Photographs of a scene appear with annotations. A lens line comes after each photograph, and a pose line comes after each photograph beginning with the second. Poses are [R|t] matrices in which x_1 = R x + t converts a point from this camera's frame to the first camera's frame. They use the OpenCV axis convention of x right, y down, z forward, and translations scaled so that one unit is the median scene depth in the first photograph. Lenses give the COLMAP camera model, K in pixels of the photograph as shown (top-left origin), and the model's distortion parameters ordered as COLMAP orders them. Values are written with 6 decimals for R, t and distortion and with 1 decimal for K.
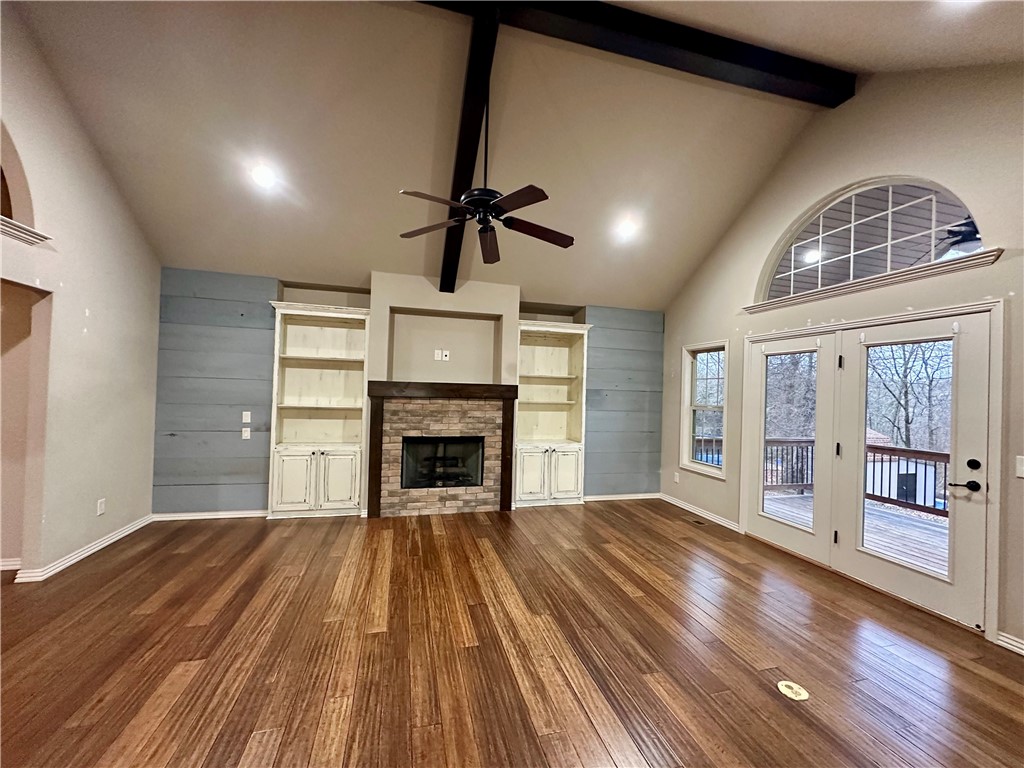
lens RADIAL K [[407.4, 0, 511.3], [0, 407.4, 386.5], [0, 0, 1]] dist [-0.002333, 0.000294]
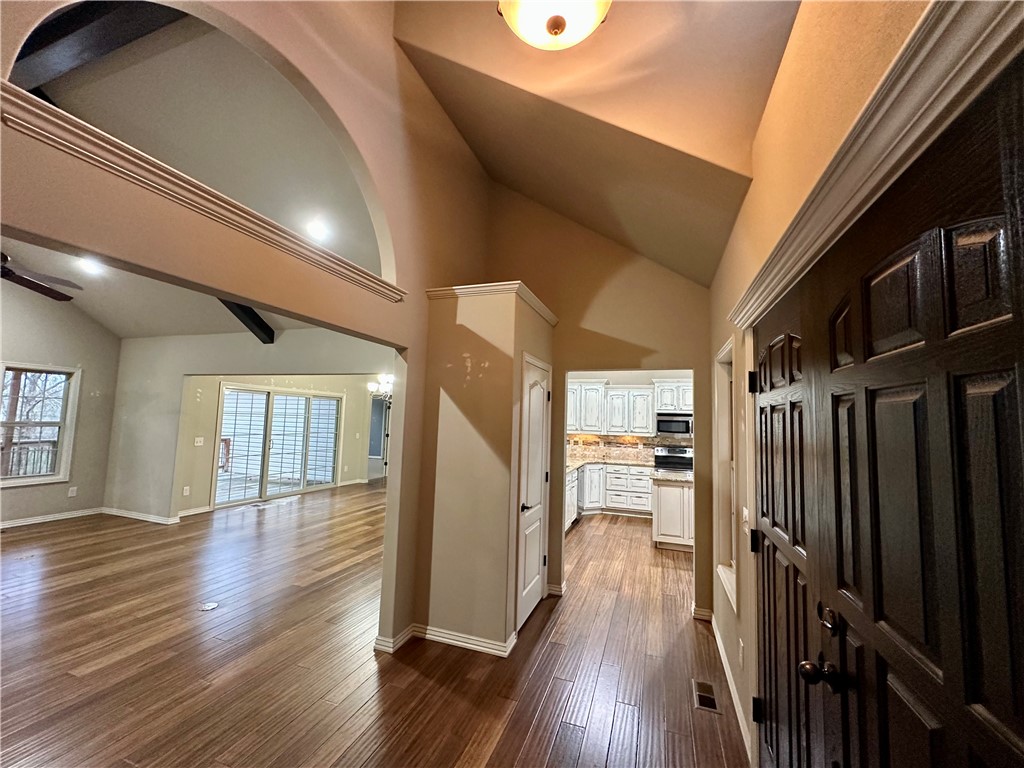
lens RADIAL K [[407.4, 0, 511.8], [0, 407.4, 384.9], [0, 0, 1]] dist [-0.002333, 0.000294]
pose [[-0.821202, -0.008042, 0.570581, -1.107394], [-0.063372, 0.995001, -0.077184, -0.054155], [-0.567108, -0.099542, -0.817606, 0.598039]]
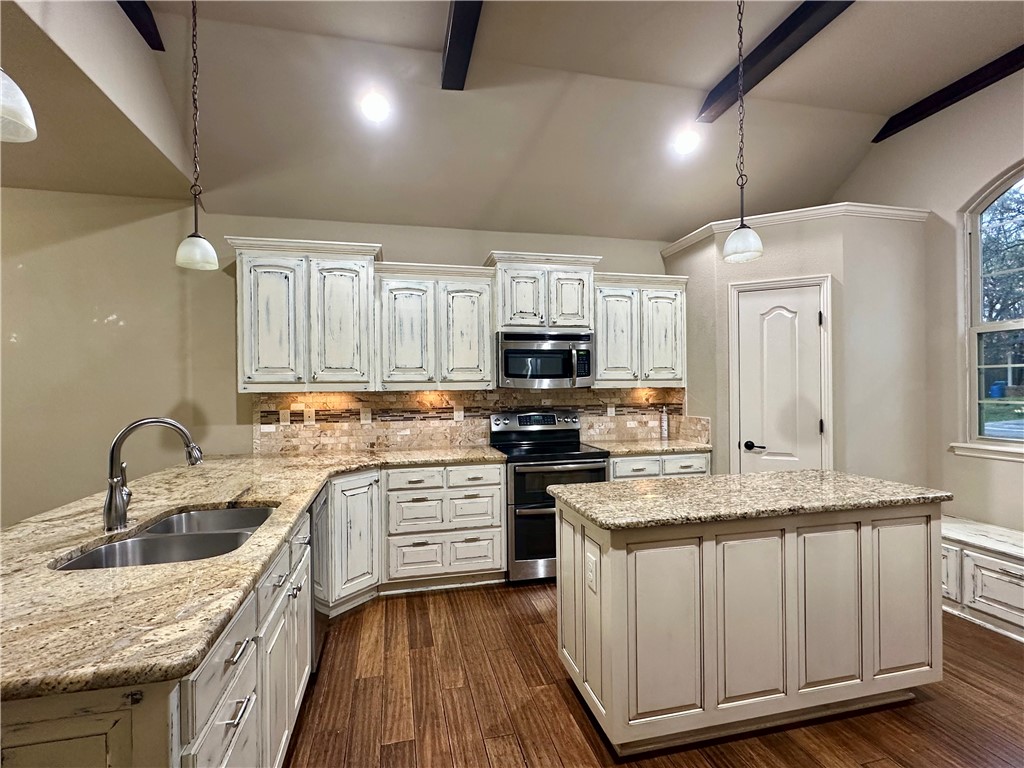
lens RADIAL K [[493.9, 0, 512.2], [0, 493.9, 388.6], [0, 0, 1]] dist [-0.001124, -0.000151]
pose [[-0.999418, -0.021153, 0.026749, -0.719318], [-0.021443, 0.999714, -0.010603, -0.005851], [-0.026517, -0.011171, -0.999586, -0.196175]]
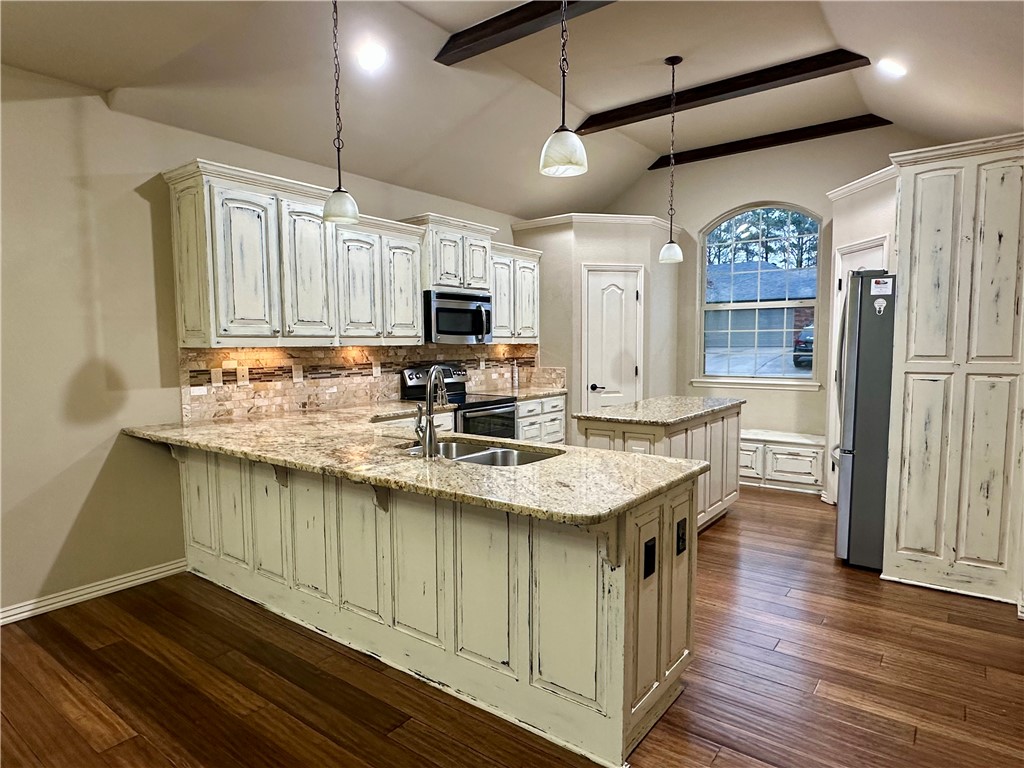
lens RADIAL K [[607.6, 0, 510.5], [0, 607.6, 395.5], [0, 0, 1]] dist [-0.001778, 0.000319]
pose [[-0.787587, 0.027514, -0.615588, -0.146502], [-0.009802, 0.998317, 0.057162, 0.013063], [0.616125, 0.051054, -0.785992, -0.082221]]
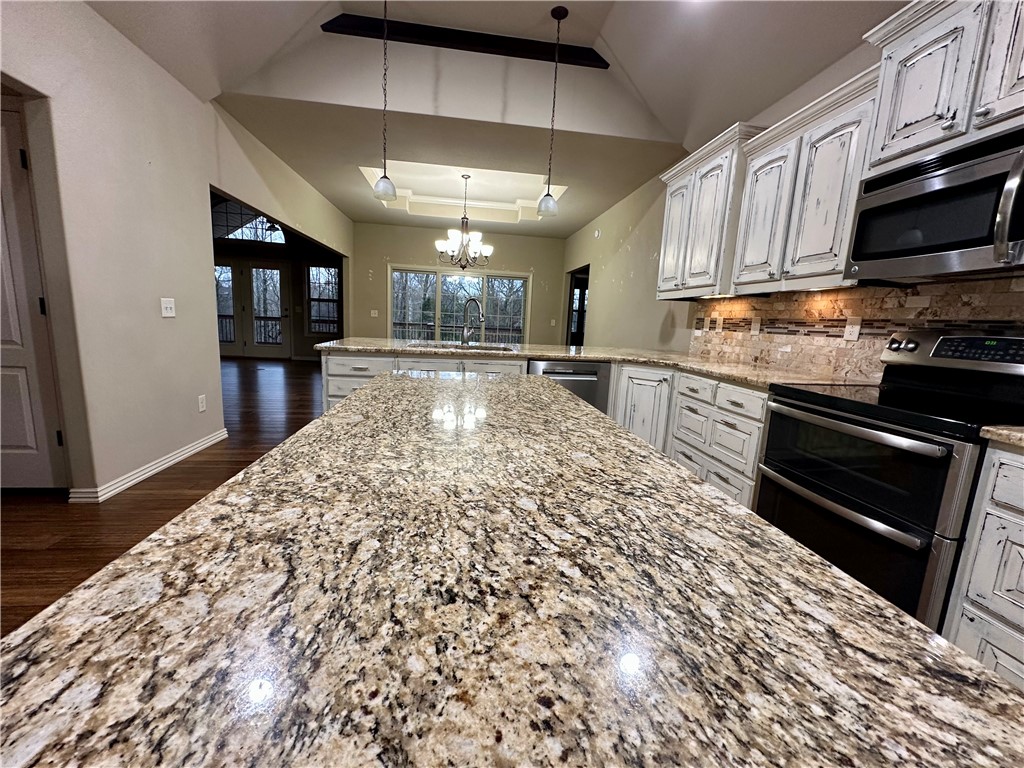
lens RADIAL K [[407.4, 0, 511.9], [0, 407.4, 385.1], [0, 0, 1]] dist [-0.002333, 0.000294]
pose [[0.132313, -0.183852, 0.974008, -1.115343], [-0.058639, 0.979475, 0.192850, 0.025989], [-0.989472, -0.082632, 0.118817, -0.720012]]
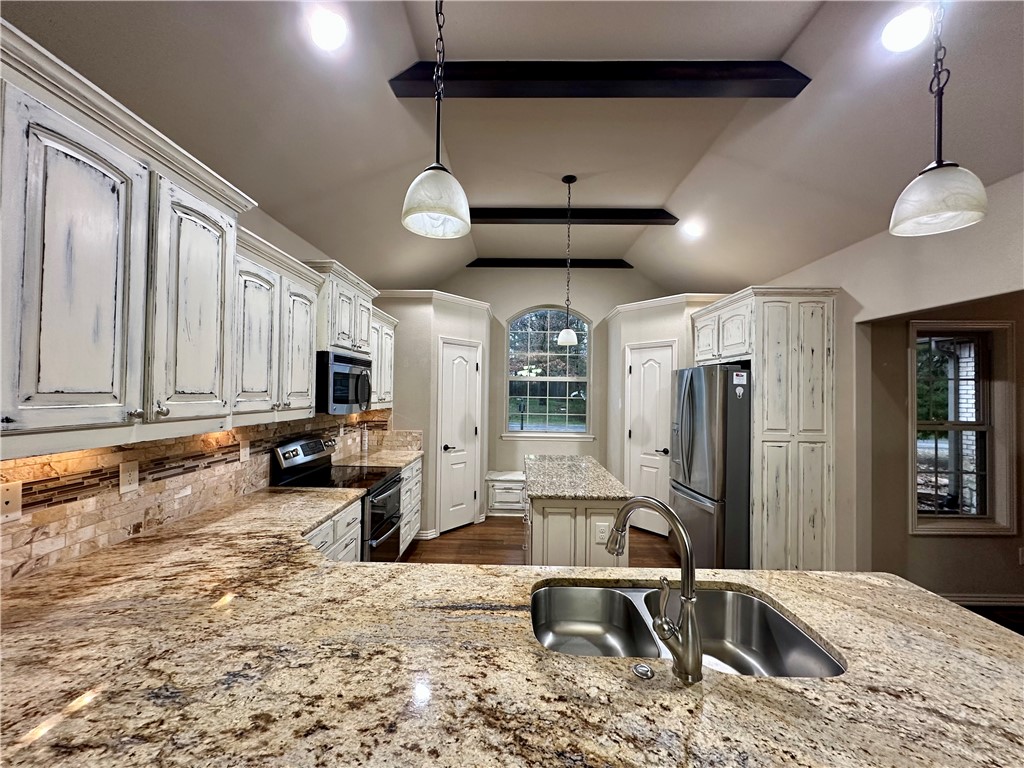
lens RADIAL K [[407.4, 0, 510.9], [0, 407.4, 385.3], [0, 0, 1]] dist [-0.002333, 0.000294]
pose [[-0.272578, -0.051941, -0.960731, -0.200574], [-0.011321, 0.998646, -0.050778, -0.030699], [0.962067, -0.002965, -0.272797, -0.577475]]
